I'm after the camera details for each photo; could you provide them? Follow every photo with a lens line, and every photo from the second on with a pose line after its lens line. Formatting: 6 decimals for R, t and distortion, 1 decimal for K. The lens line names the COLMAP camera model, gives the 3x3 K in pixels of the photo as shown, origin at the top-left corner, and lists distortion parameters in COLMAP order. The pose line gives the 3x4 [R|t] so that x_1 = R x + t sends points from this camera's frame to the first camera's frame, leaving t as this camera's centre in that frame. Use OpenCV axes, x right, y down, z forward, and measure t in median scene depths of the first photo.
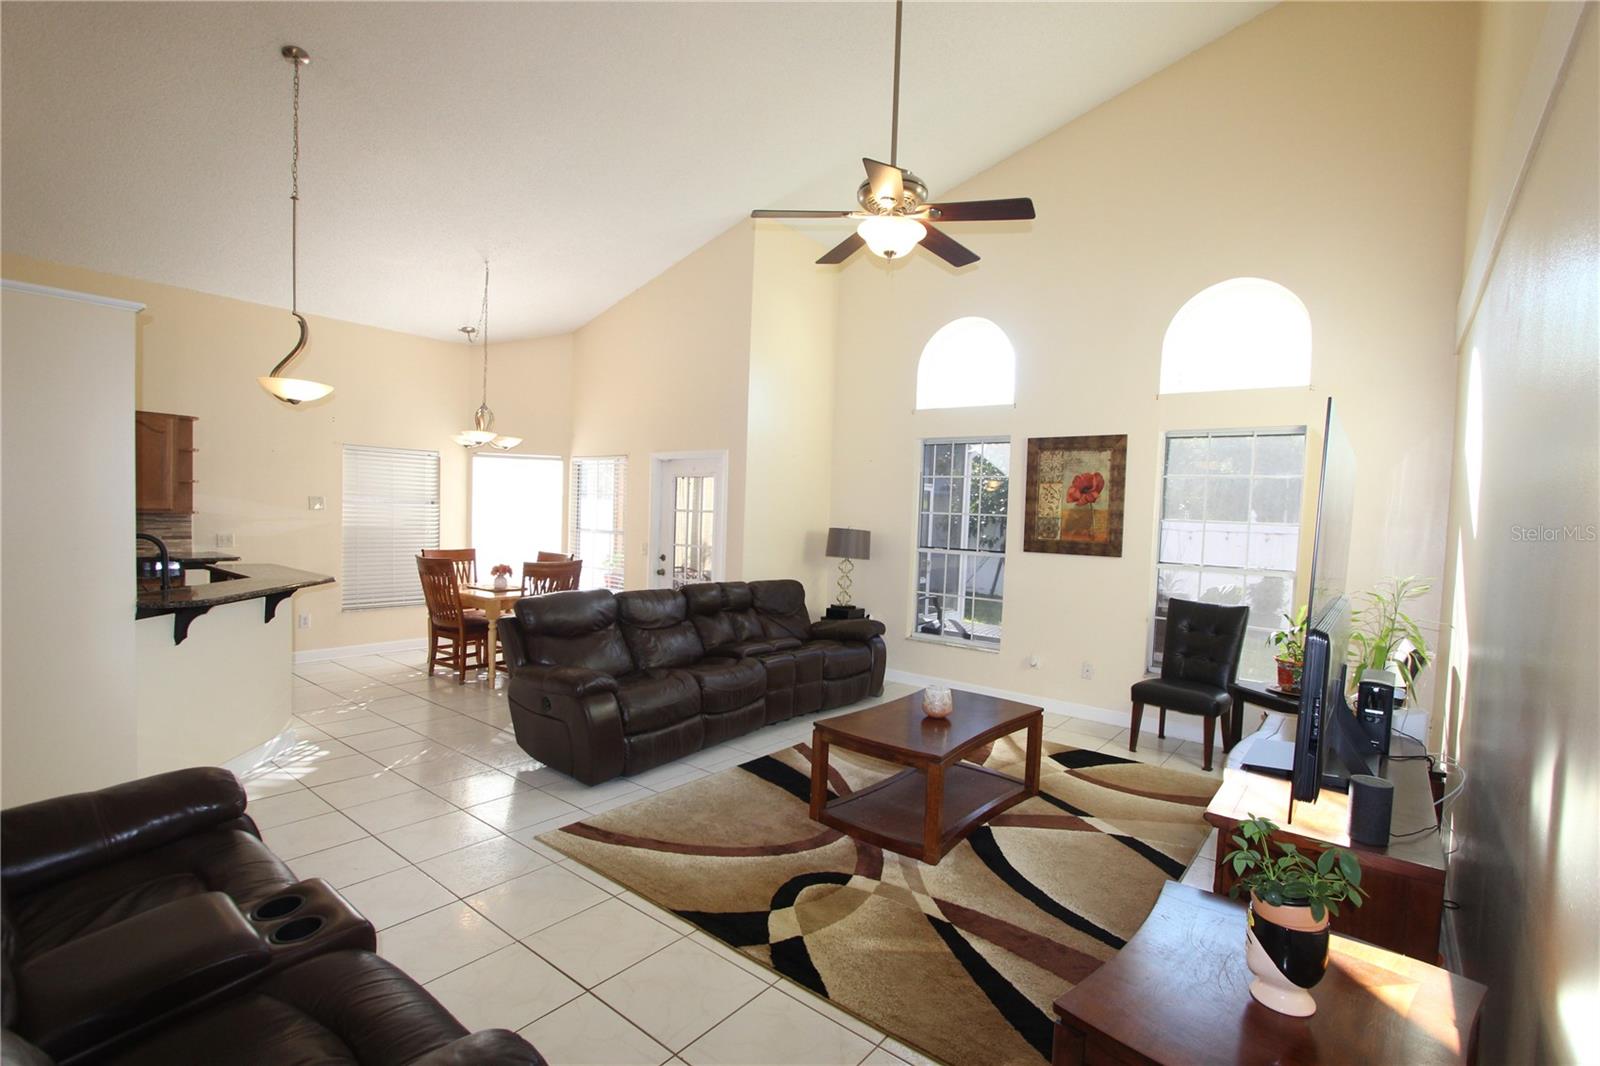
lens RADIAL K [[740.3, 0, 807.1], [0, 740.3, 547.5], [0, 0, 1]] dist [-0.014384, 0.002935]
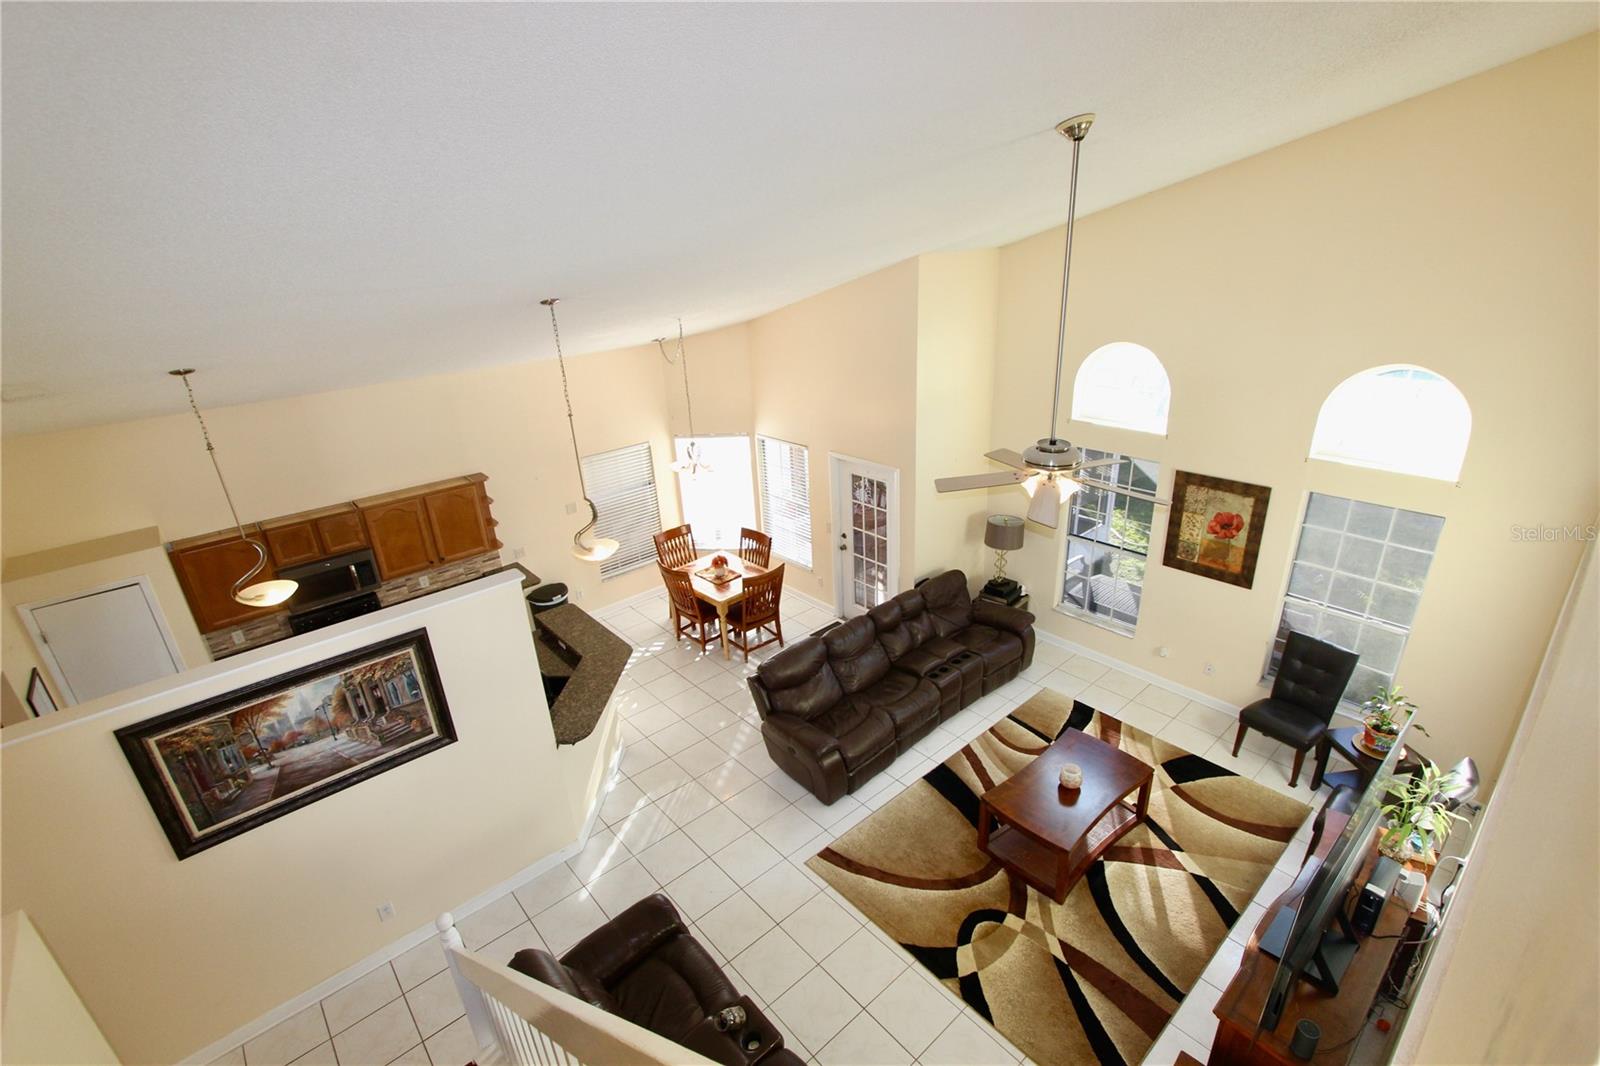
lens RADIAL K [[740.3, 0, 808.3], [0, 740.3, 549.4], [0, 0, 1]] dist [-0.014384, 0.002935]
pose [[0.981396, -0.005455, -0.191915, -0.027646], [0.072477, 0.936162, 0.344016, -0.483051], [0.177787, -0.351526, 0.919142, -0.146997]]
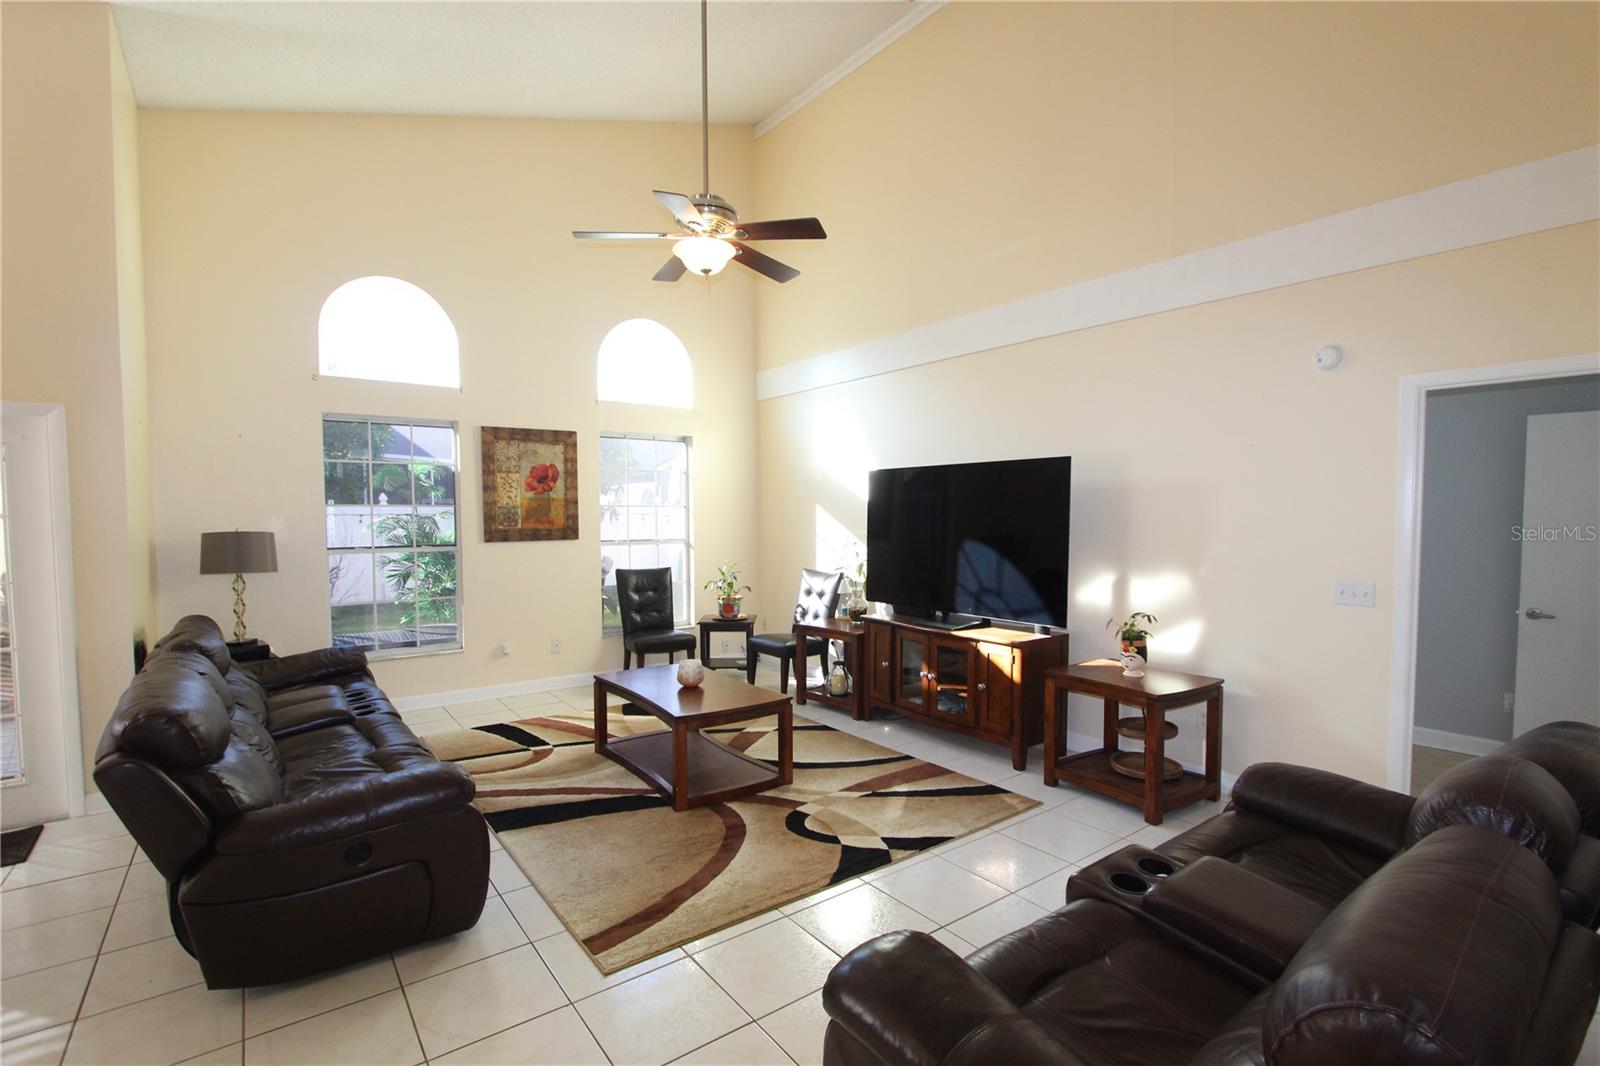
lens RADIAL K [[740.3, 0, 806.2], [0, 740.3, 548.2], [0, 0, 1]] dist [-0.014384, 0.002935]
pose [[0.251251, -0.085801, 0.964112, -0.583320], [0.058245, 0.995599, 0.073425, -0.036168], [-0.966168, 0.037706, 0.255142, 0.366357]]
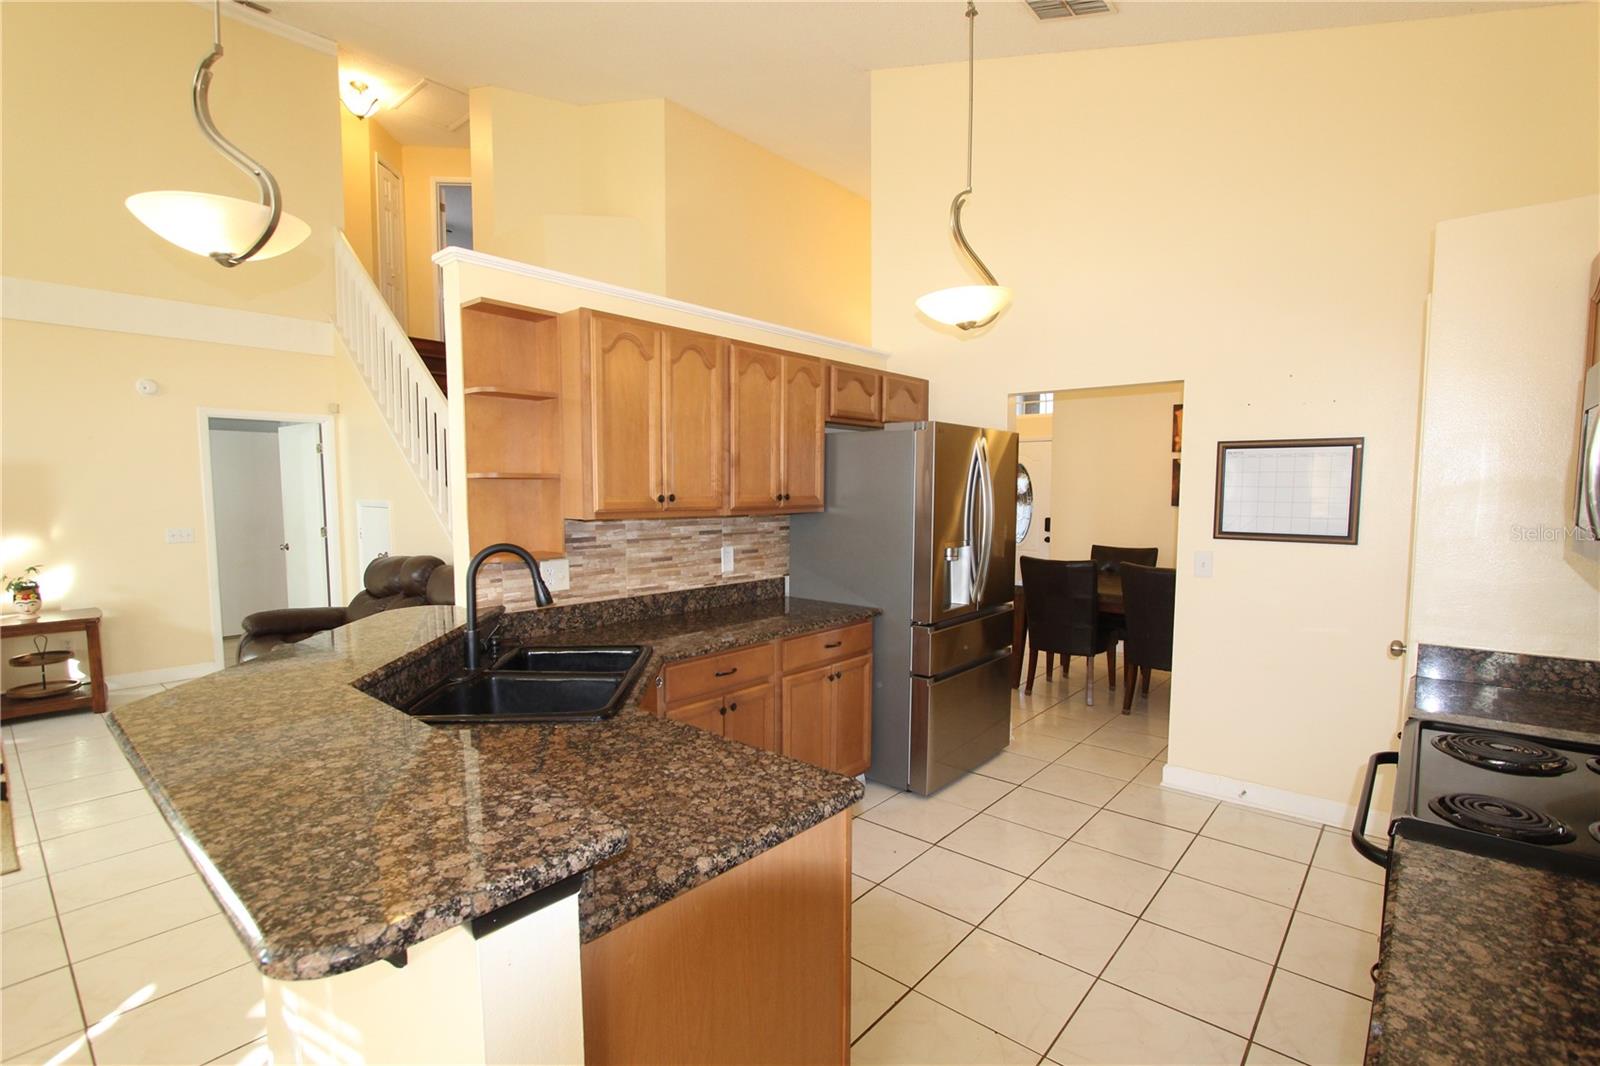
lens RADIAL K [[740.3, 0, 804.6], [0, 740.3, 546.4], [0, 0, 1]] dist [-0.014384, 0.002935]
pose [[-0.998647, -0.036537, 0.037010, -0.771860], [-0.031560, 0.991387, 0.127106, -0.067059], [-0.041335, 0.125766, -0.991198, 1.047574]]
